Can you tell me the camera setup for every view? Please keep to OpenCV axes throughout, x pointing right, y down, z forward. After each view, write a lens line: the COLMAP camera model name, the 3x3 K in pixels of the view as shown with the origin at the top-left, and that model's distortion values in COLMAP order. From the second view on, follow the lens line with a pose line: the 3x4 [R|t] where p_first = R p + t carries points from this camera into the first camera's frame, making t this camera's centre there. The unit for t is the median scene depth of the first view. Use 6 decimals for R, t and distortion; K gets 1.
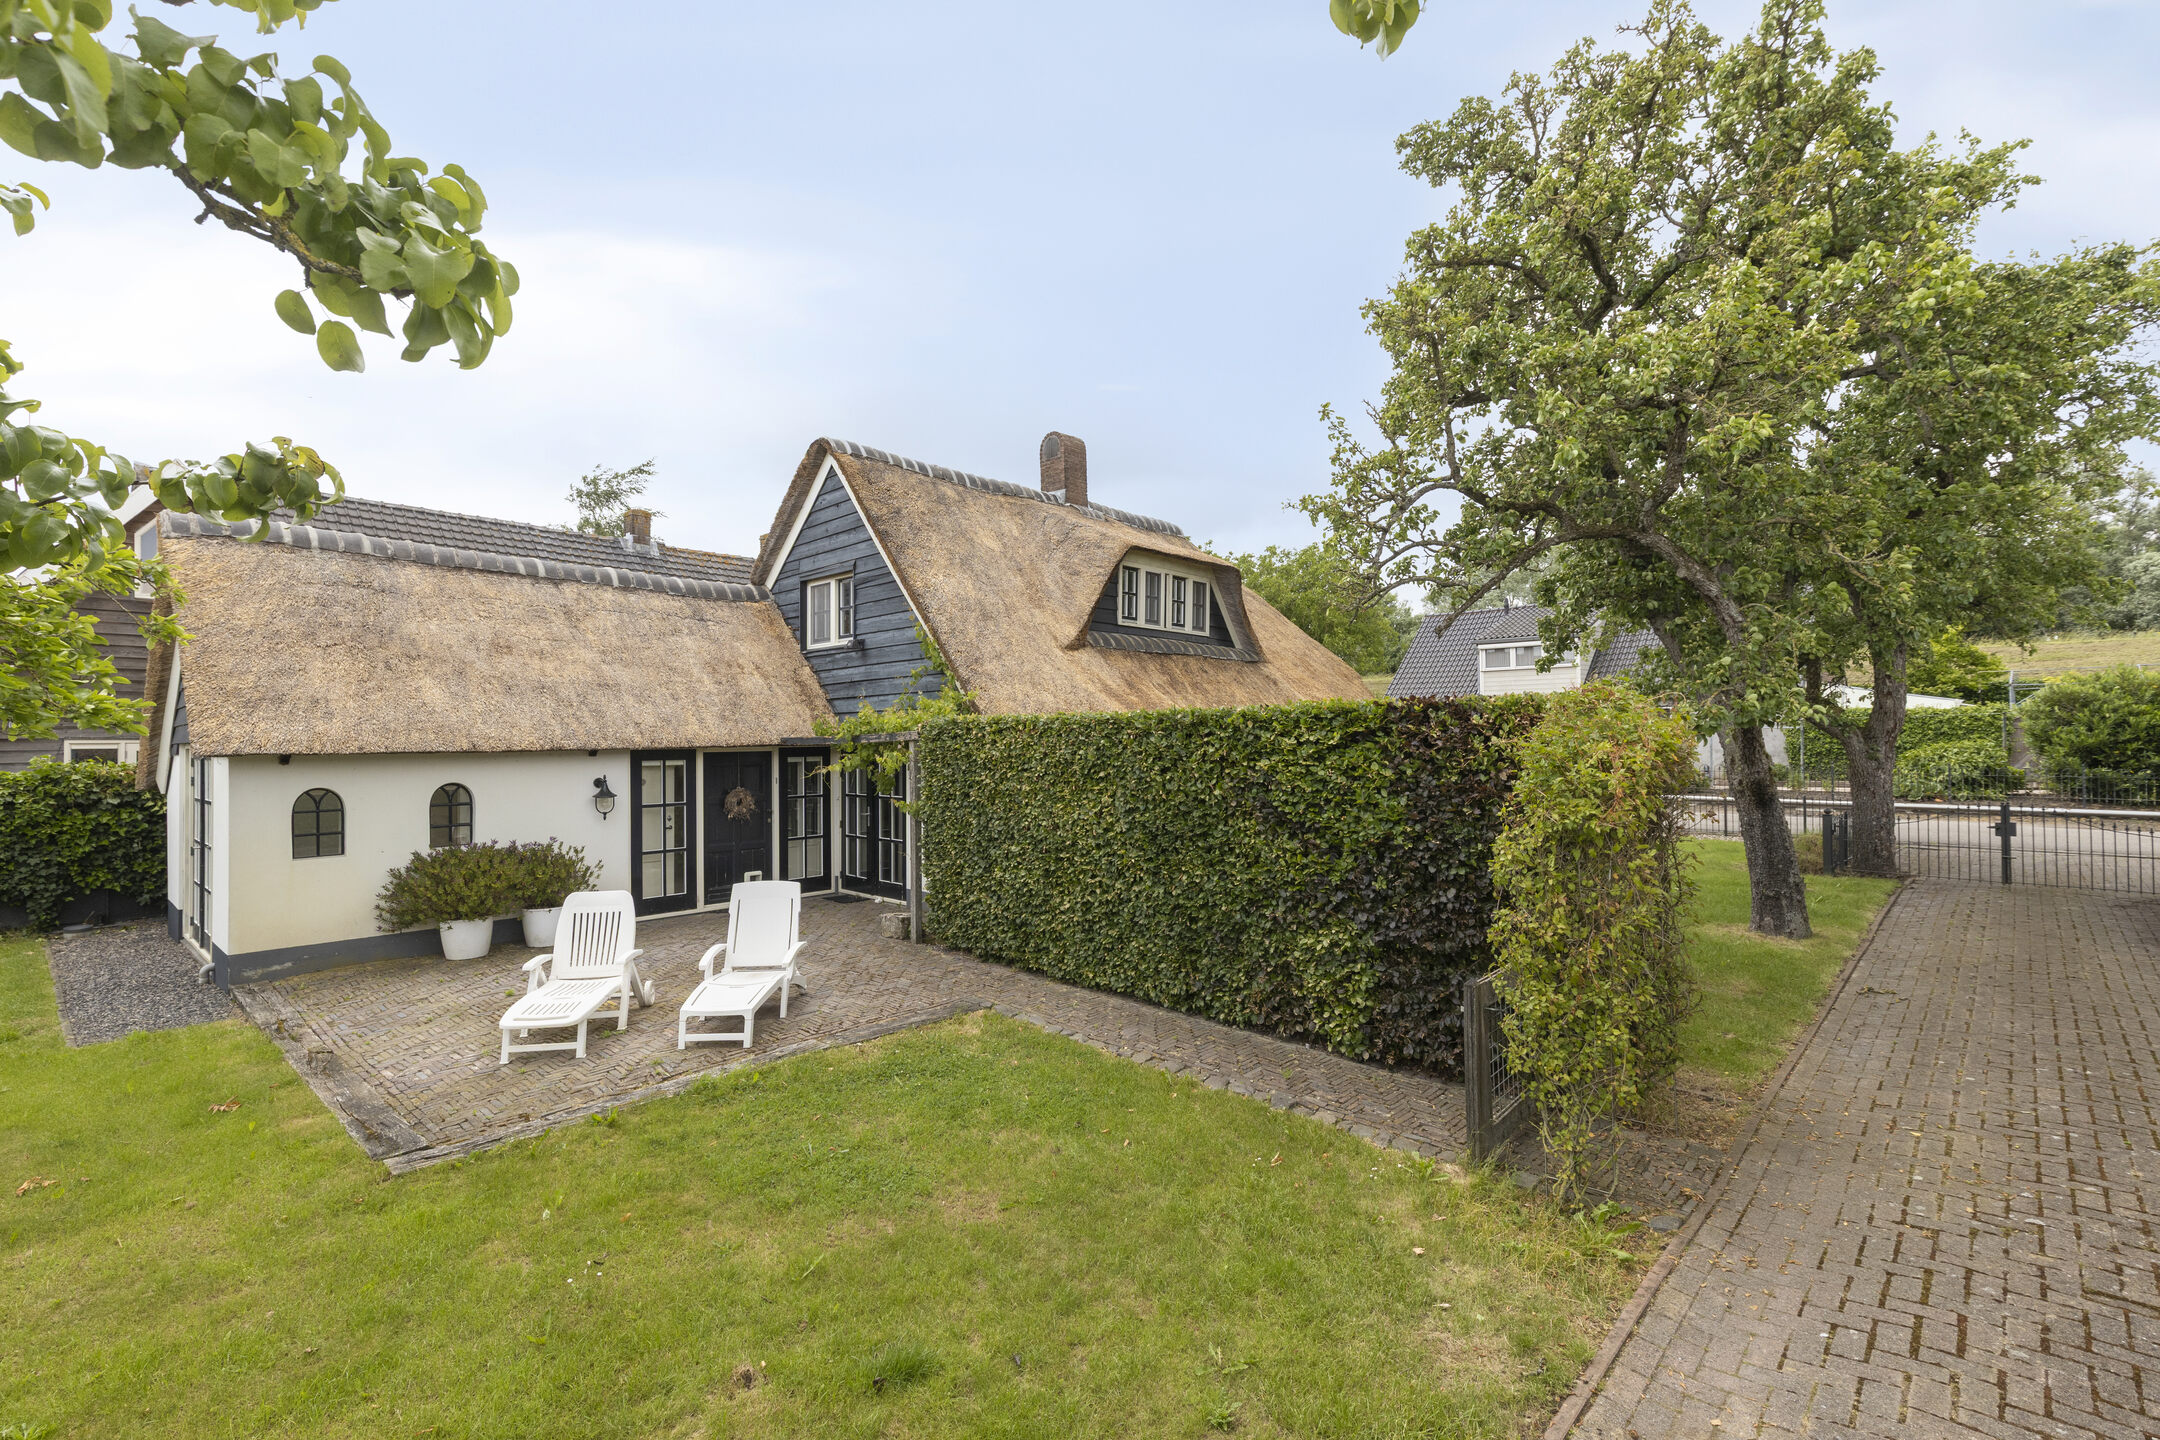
lens RADIAL K [[973.4, 0, 1077.1], [0, 973.4, 733.0], [0, 0, 1]] dist [-0.000971, 0.000612]
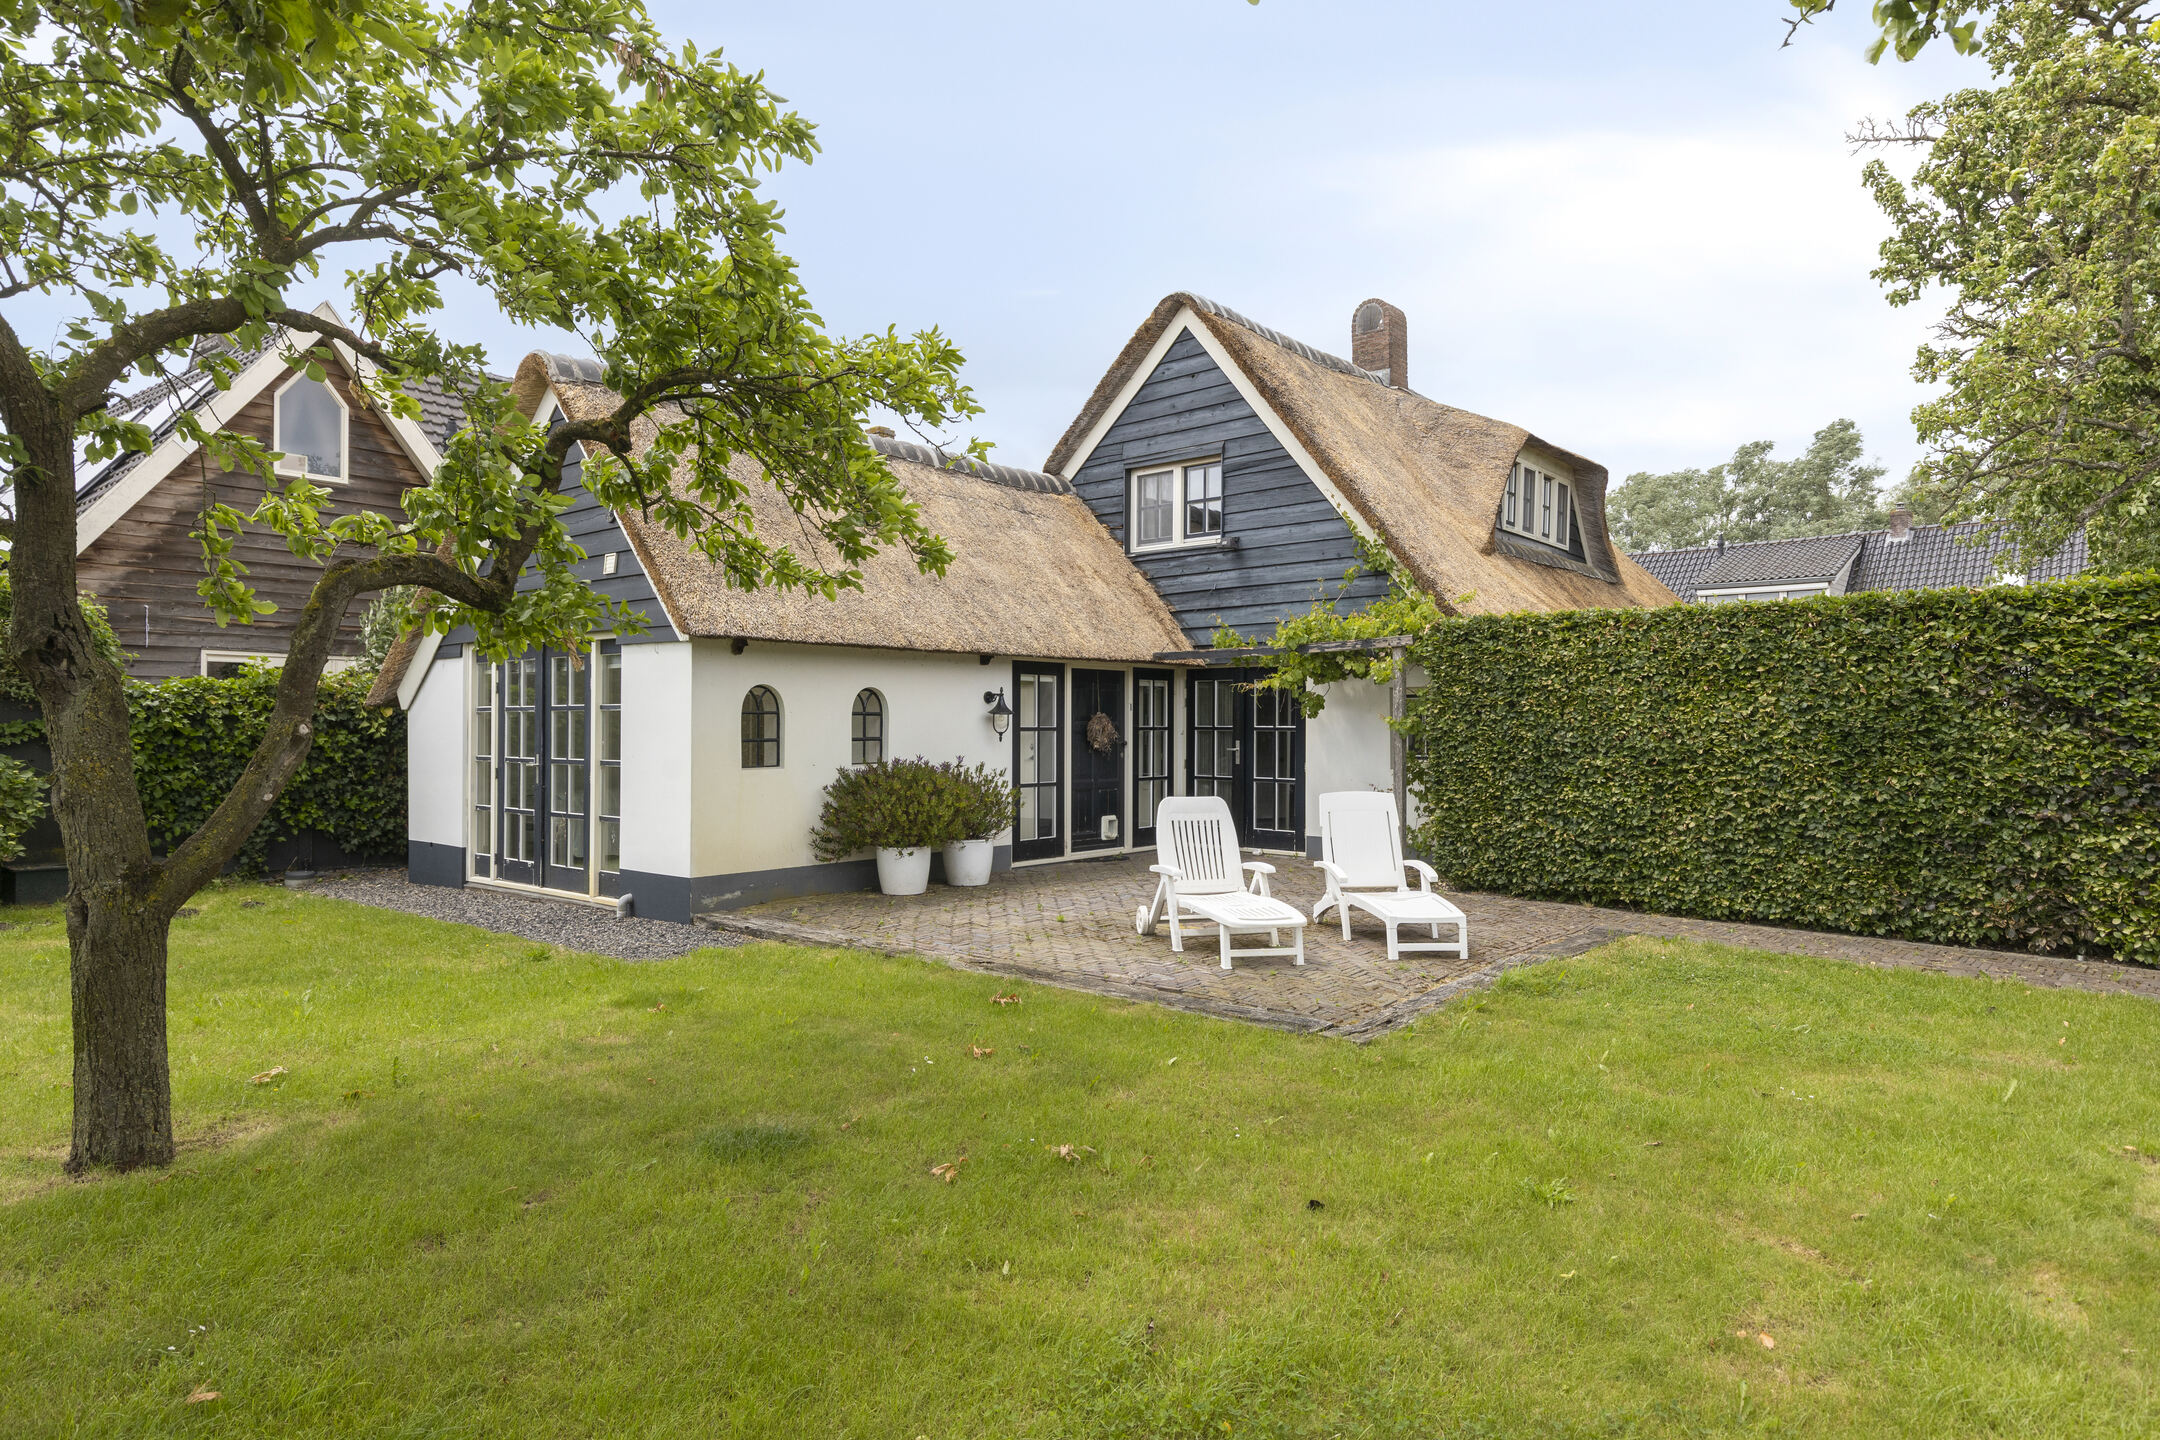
lens RADIAL K [[1263.6, 0, 1085.8], [0, 1263.6, 723.7], [0, 0, 1]] dist [-0.002728, -0.000697]
pose [[0.999062, 0.012422, 0.041493, -0.431886], [-0.012655, 0.999906, 0.005362, 0.063900], [-0.041422, -0.005882, 0.999124, -0.075195]]
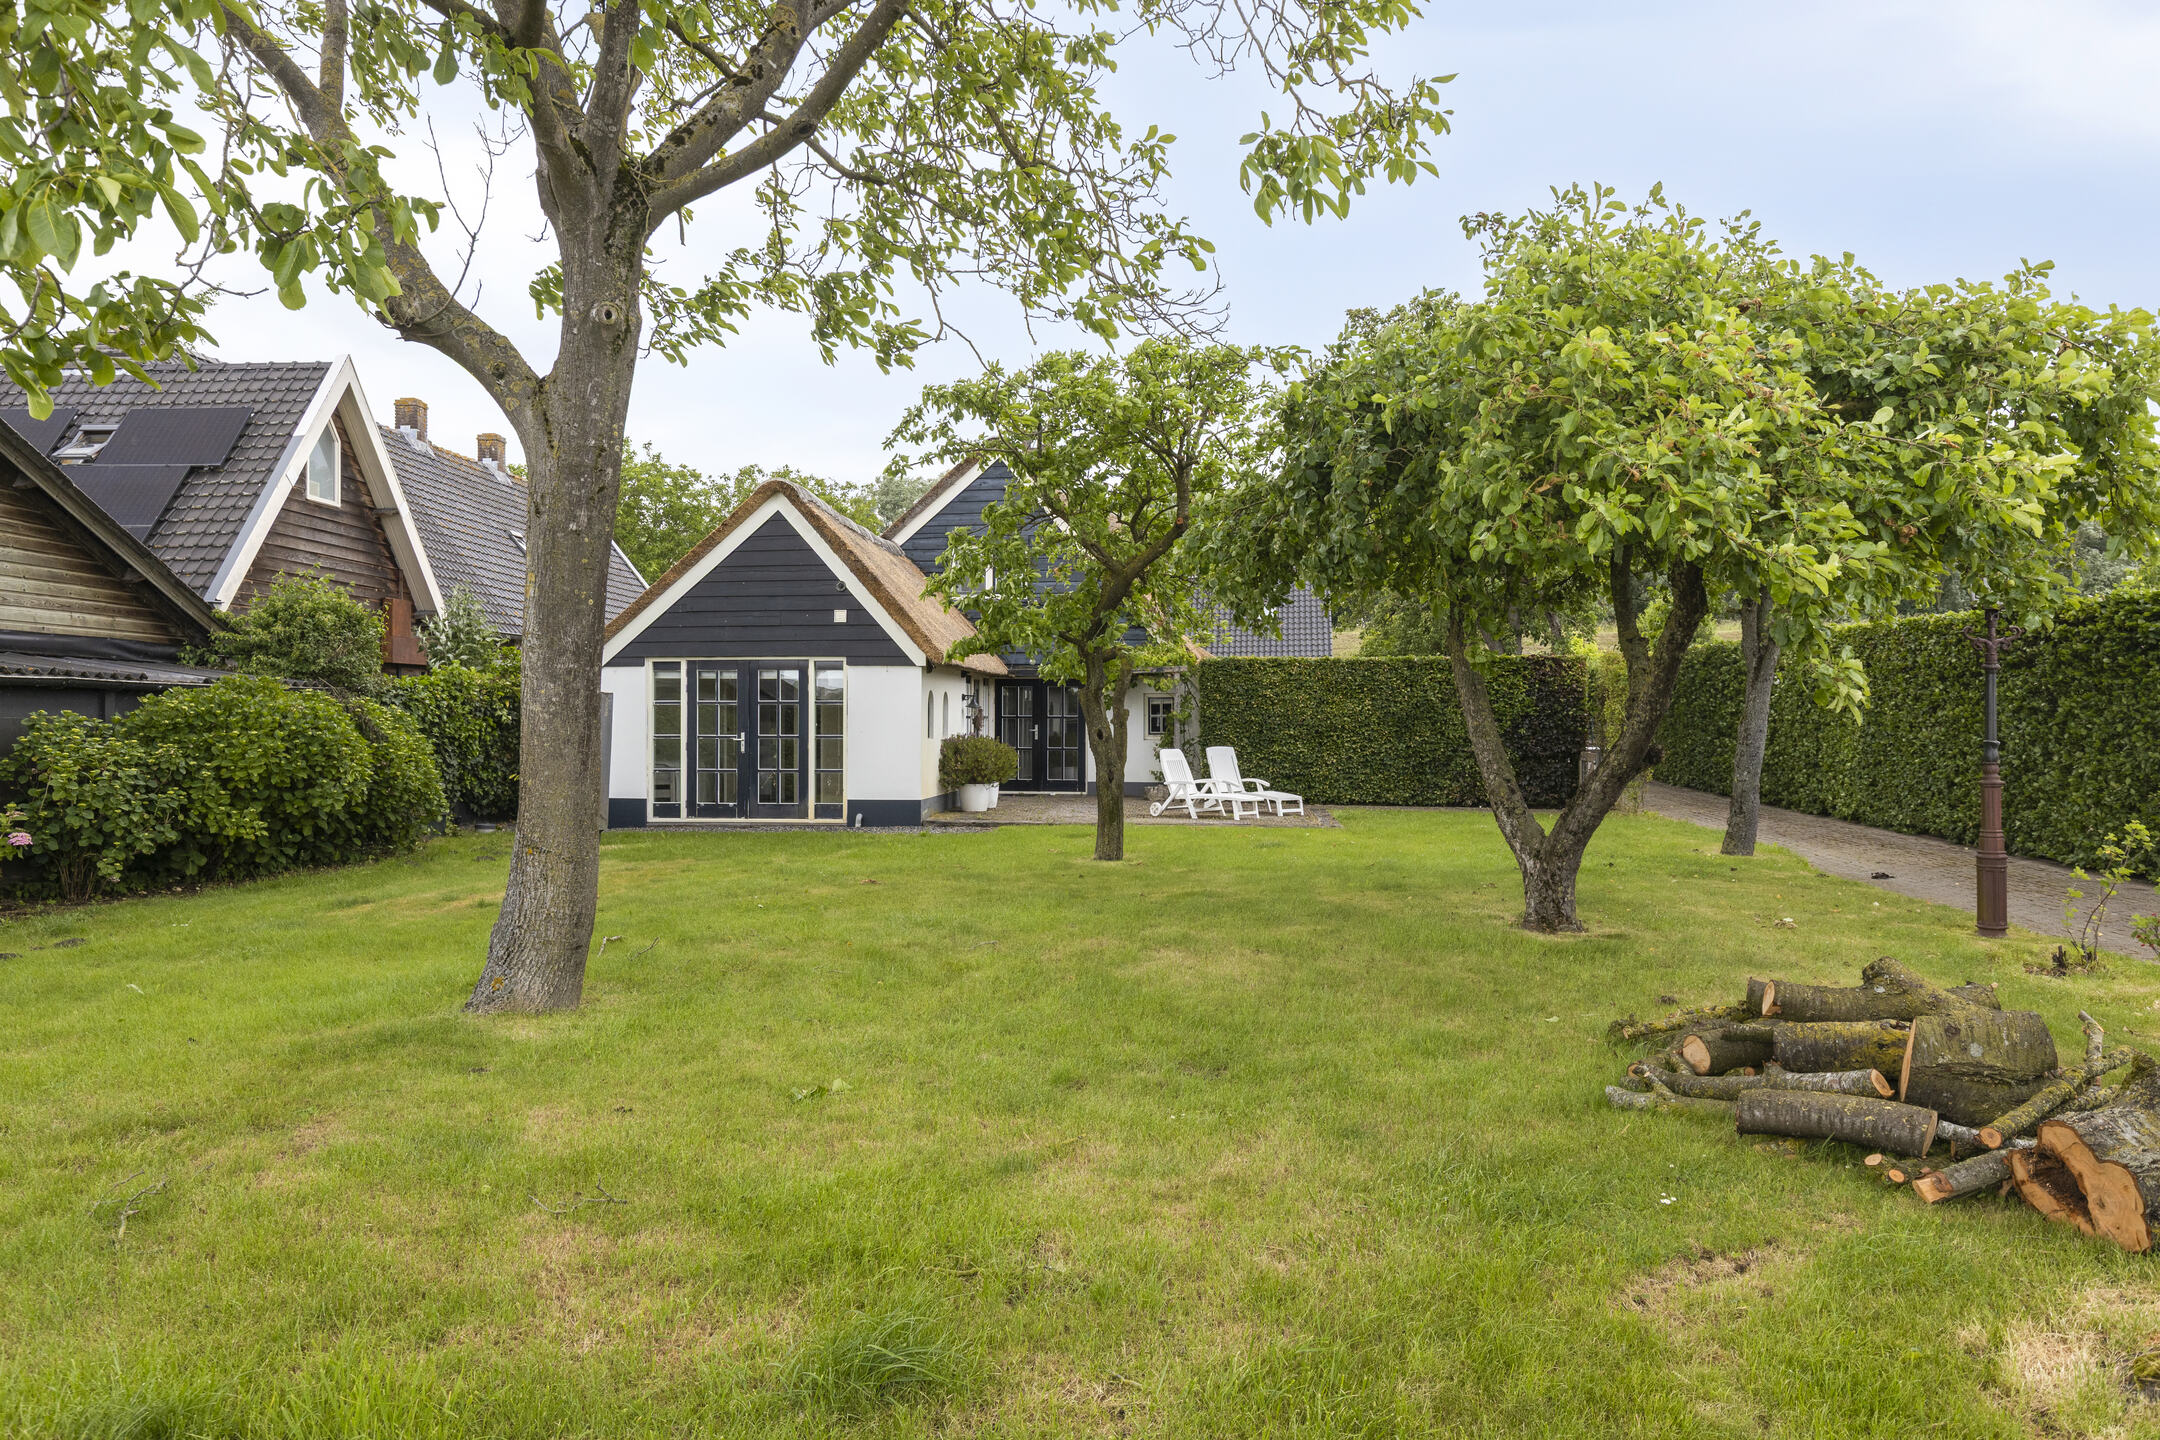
lens RADIAL K [[1488.2, 0, 1090.2], [0, 1488.2, 727.3], [0, 0, 1]] dist [0.025460, -0.002299]
pose [[0.799872, 0.010036, 0.600086, -1.509659], [-0.011446, 0.999933, -0.001467, 0.088909], [-0.600061, -0.005696, 0.799934, -0.719245]]
